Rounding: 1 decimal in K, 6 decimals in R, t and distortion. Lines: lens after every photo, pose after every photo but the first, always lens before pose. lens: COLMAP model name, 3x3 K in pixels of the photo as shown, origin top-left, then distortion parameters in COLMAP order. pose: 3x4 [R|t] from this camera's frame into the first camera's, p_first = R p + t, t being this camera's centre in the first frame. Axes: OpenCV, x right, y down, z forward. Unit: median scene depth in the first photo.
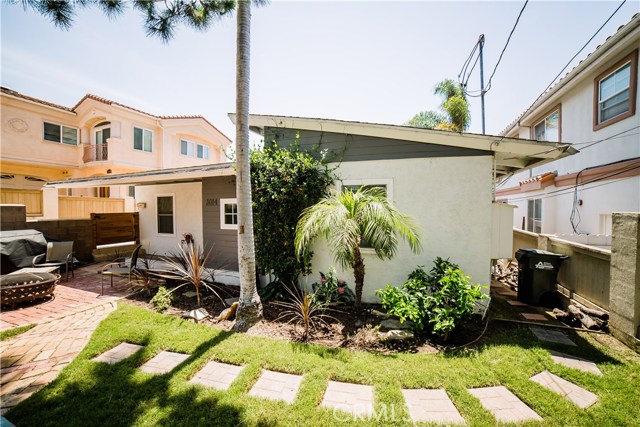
lens RADIAL K [[261.4, 0, 323.9], [0, 261.4, 210.8], [0, 0, 1]] dist [-0.102852, 0.035374]
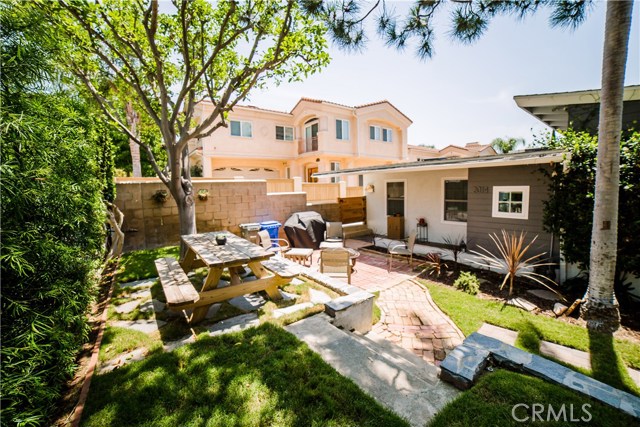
lens RADIAL K [[261.4, 0, 323.9], [0, 261.4, 210.8], [0, 0, 1]] dist [-0.102852, 0.035374]
pose [[0.846766, 0.029823, -0.531130, -0.280416], [0.014349, 0.996784, 0.078846, -0.024697], [0.531773, -0.074385, 0.843614, -0.103547]]
